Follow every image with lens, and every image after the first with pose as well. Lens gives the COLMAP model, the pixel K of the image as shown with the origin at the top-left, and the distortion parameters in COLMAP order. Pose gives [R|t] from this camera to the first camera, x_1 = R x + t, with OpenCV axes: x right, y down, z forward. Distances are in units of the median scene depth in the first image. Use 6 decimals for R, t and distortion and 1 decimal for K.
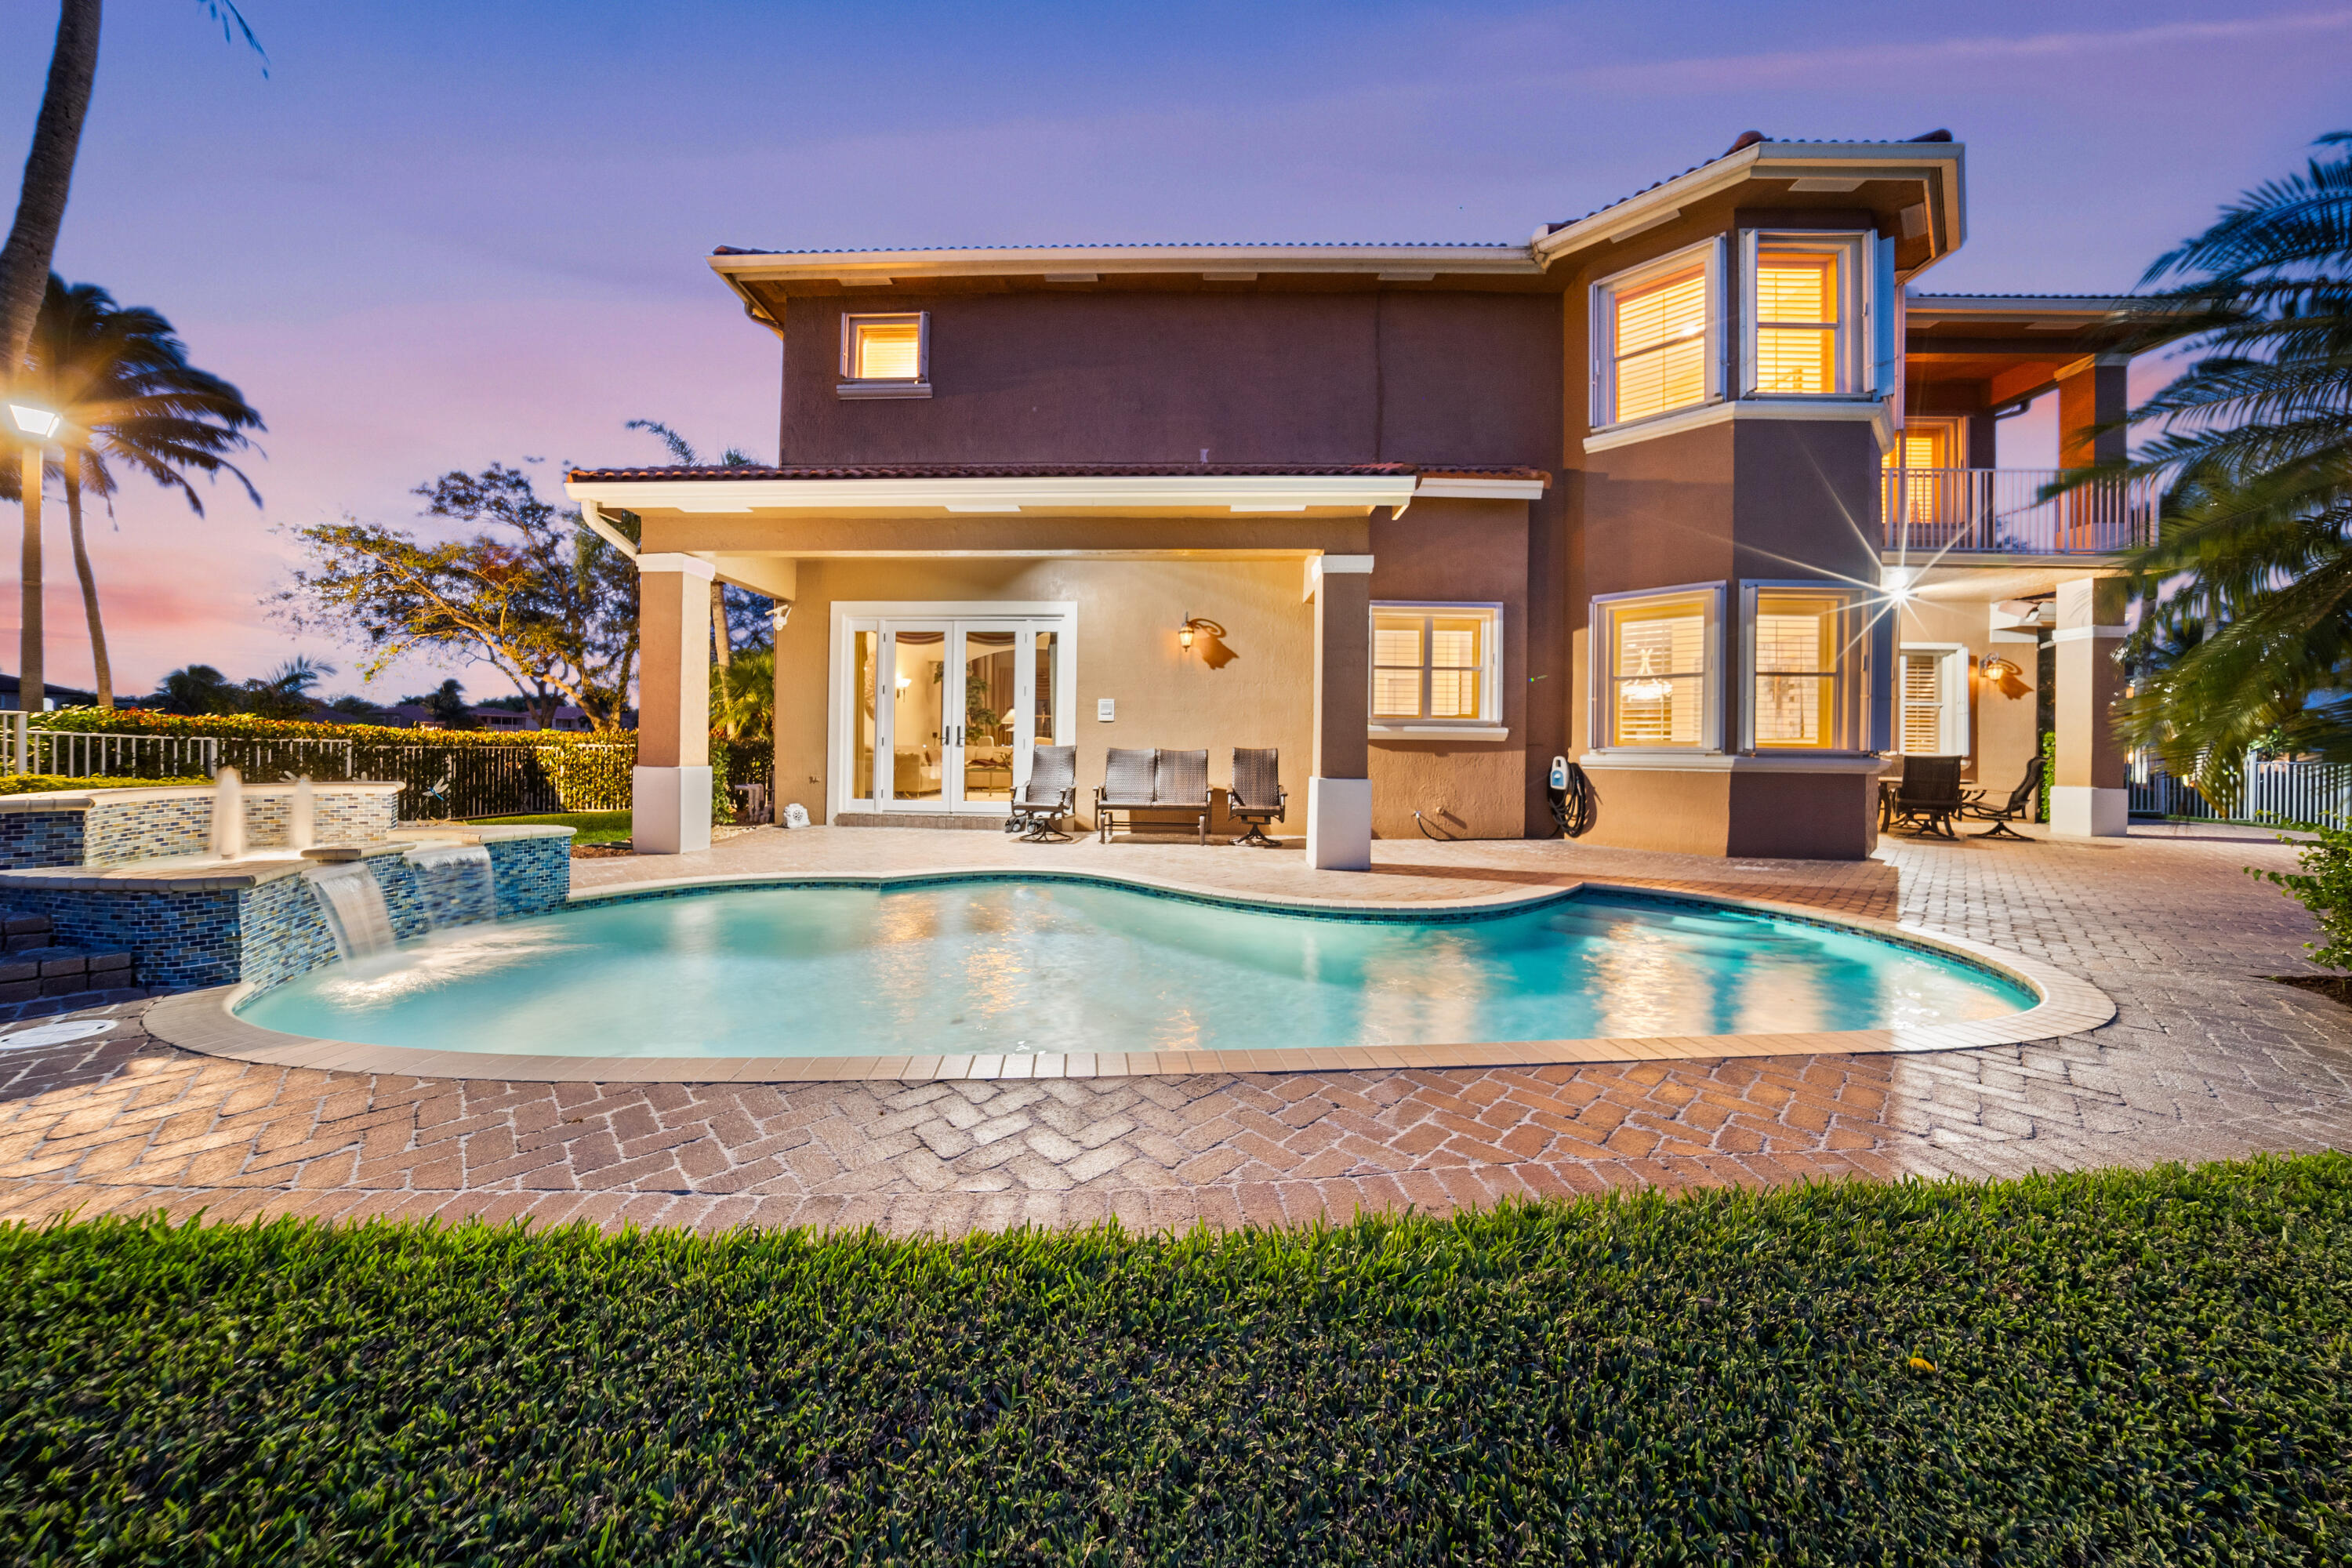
lens RADIAL K [[765.6, 0, 1172.0], [0, 765.6, 749.0], [0, 0, 1]] dist [-0.014252, 0.000443]
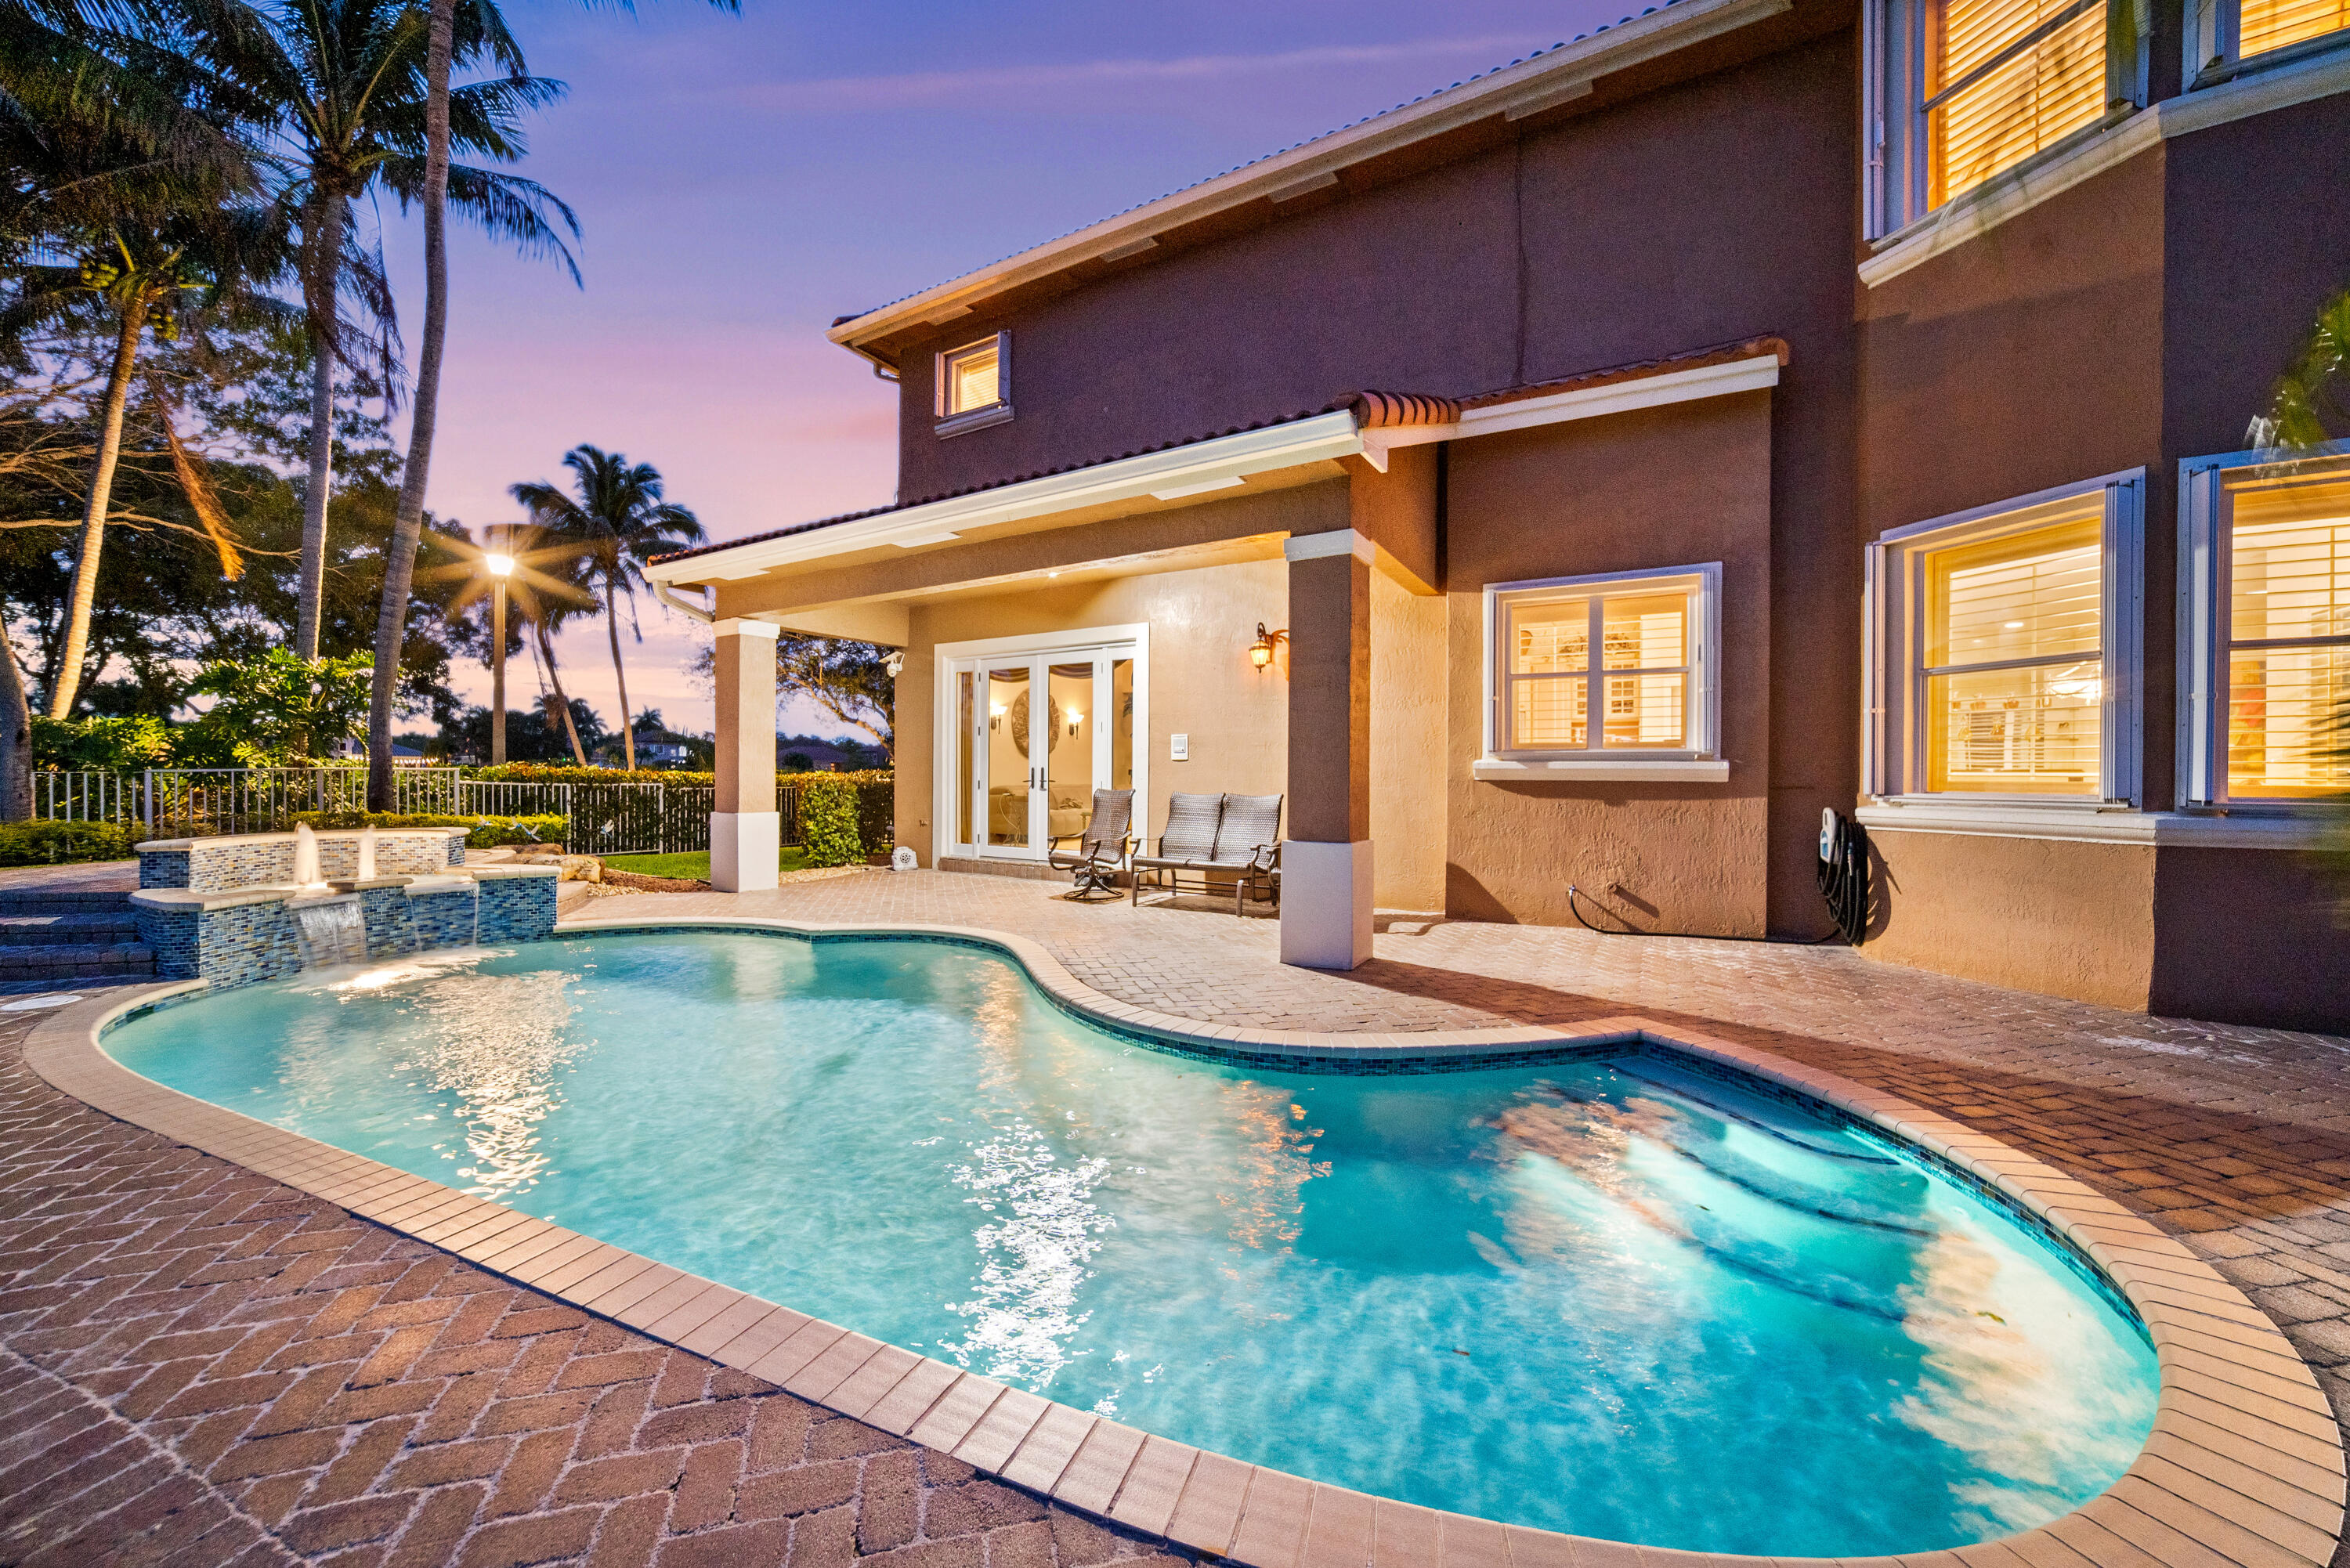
lens RADIAL K [[864.1, 0, 1159.5], [0, 864.1, 774.7], [0, 0, 1]] dist [0.000257, 0.000977]
pose [[0.878394, -0.008710, -0.477858, 0.371015], [0.006394, 0.999959, -0.006474, -0.014880], [0.477894, 0.002631, 0.878413, 0.156414]]
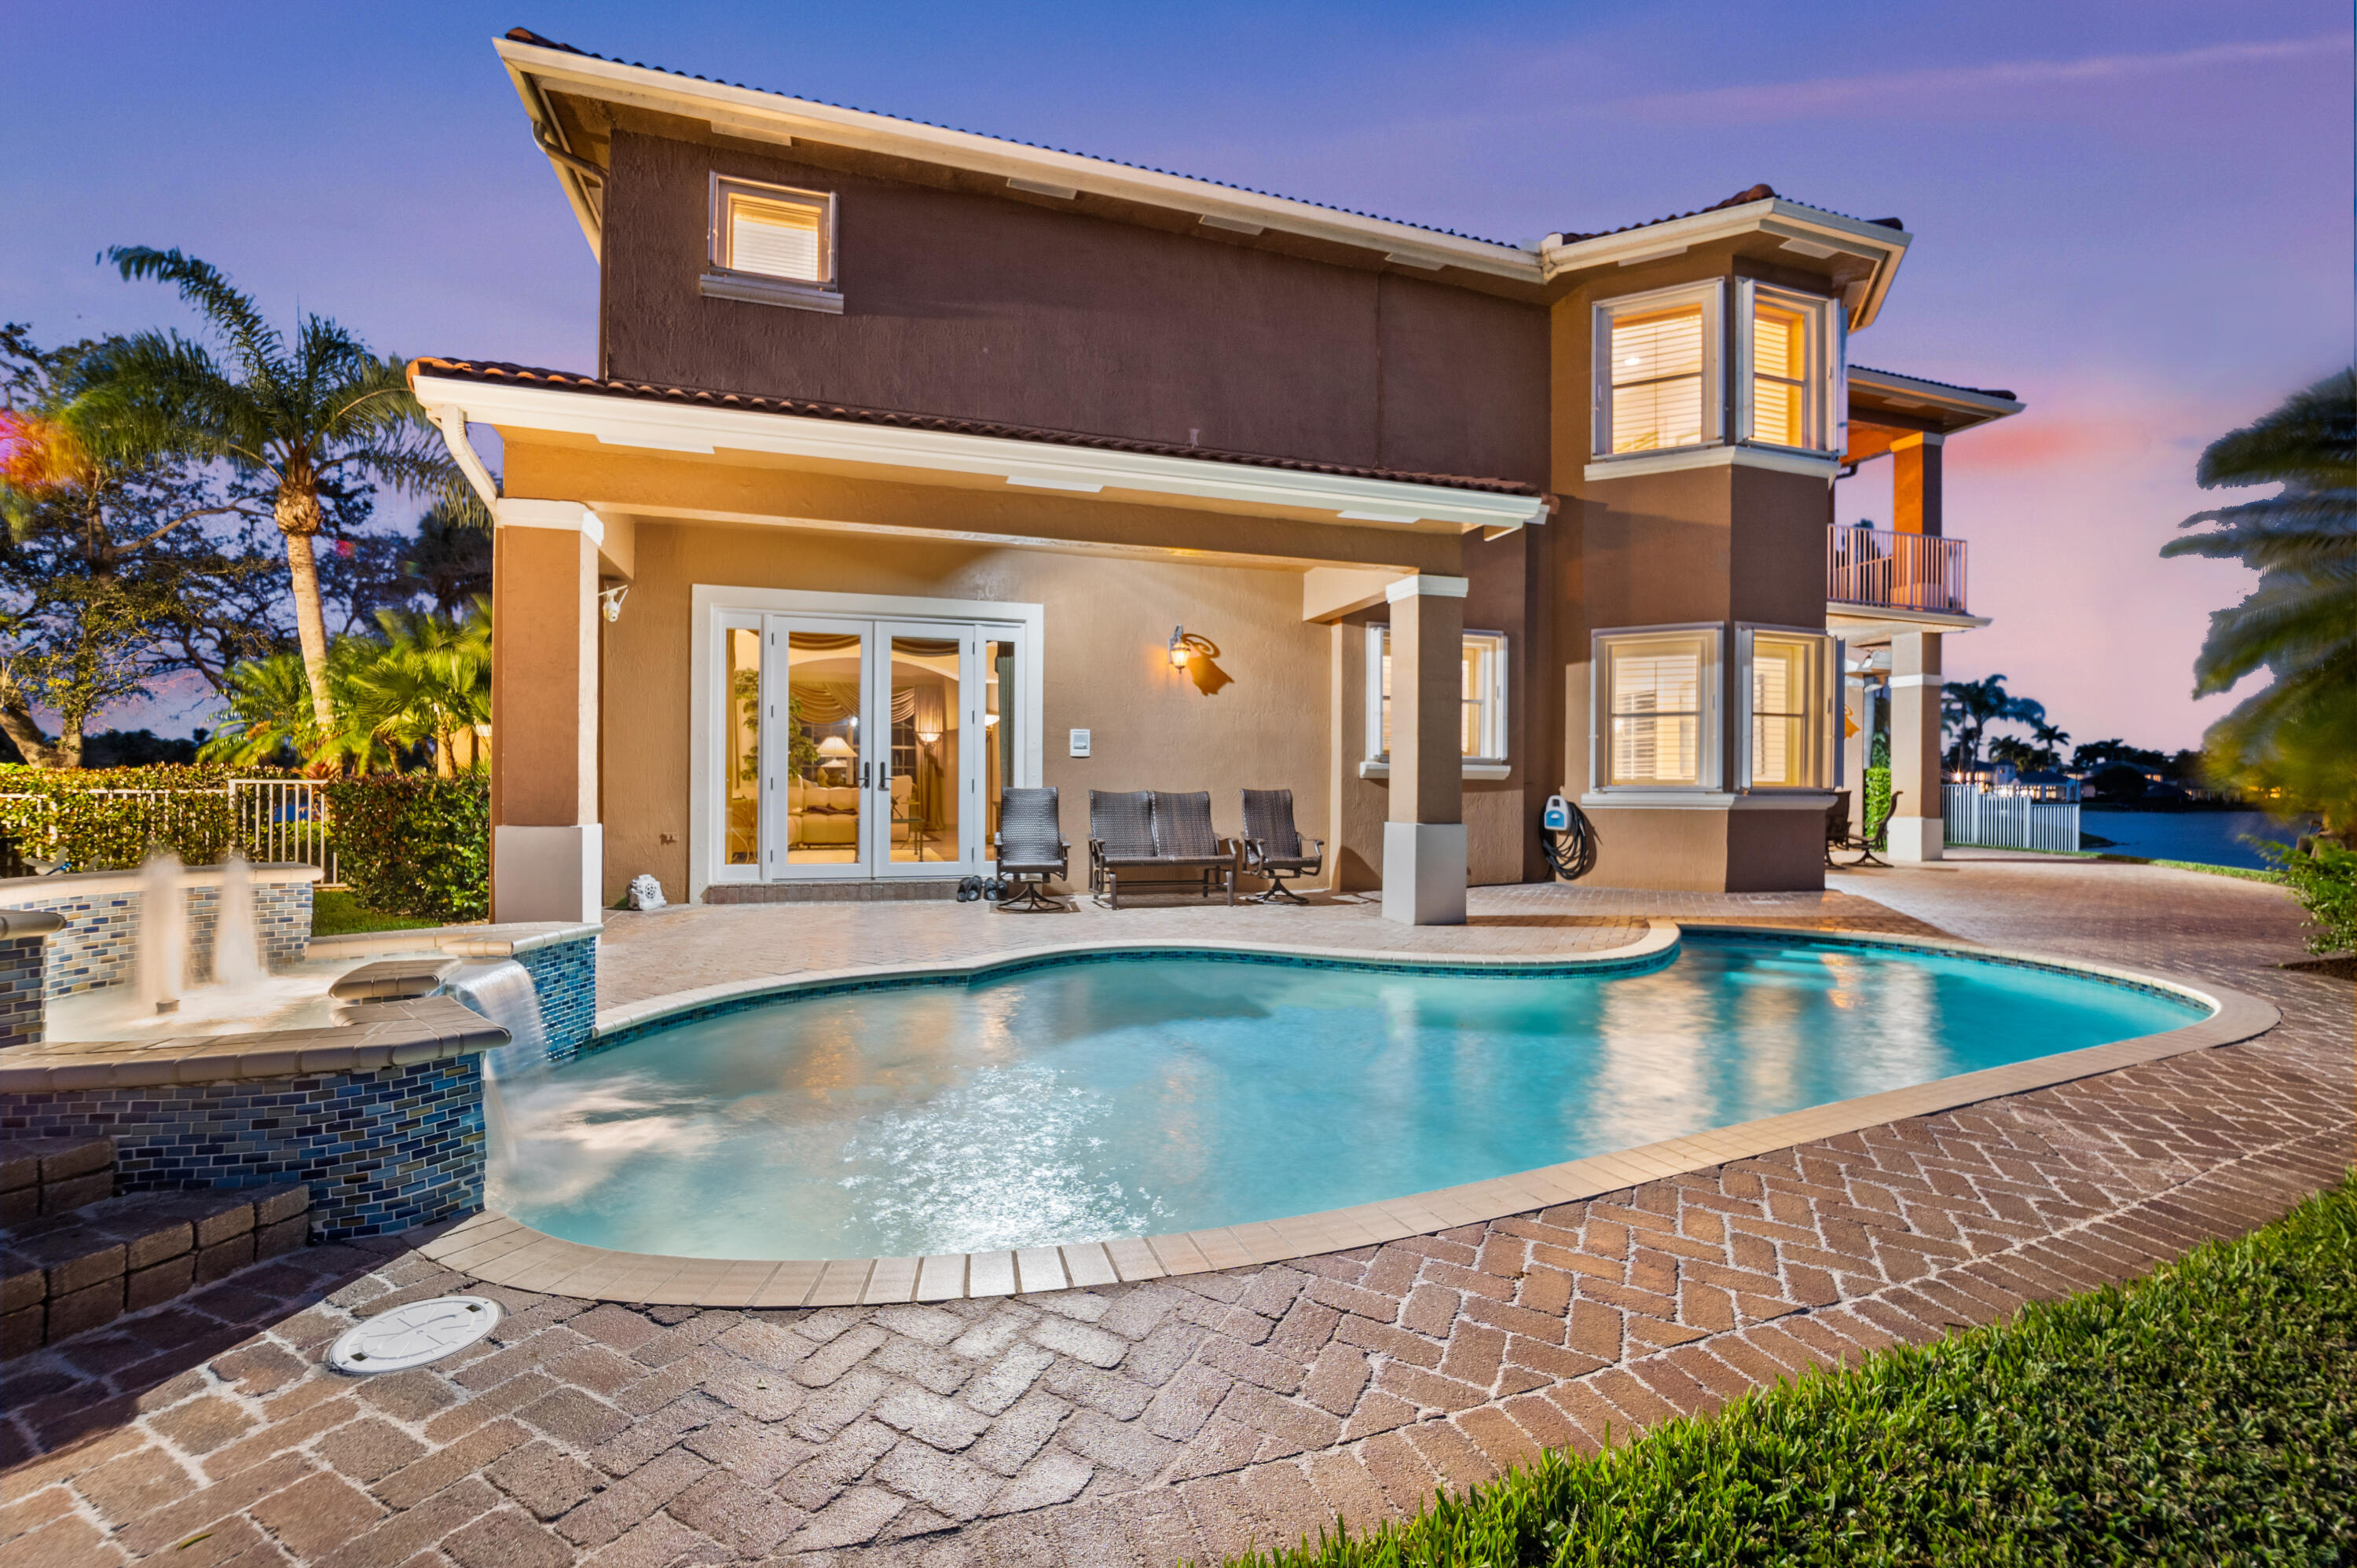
lens RADIAL K [[941.4, 0, 1178.7], [0, 941.4, 793.5], [0, 0, 1]] dist [-0.003812, -0.000881]
pose [[0.944270, -0.009168, 0.329045, -0.329665], [0.006198, 0.999930, 0.010074, -0.007587], [-0.329114, -0.007473, 0.944261, 0.040400]]
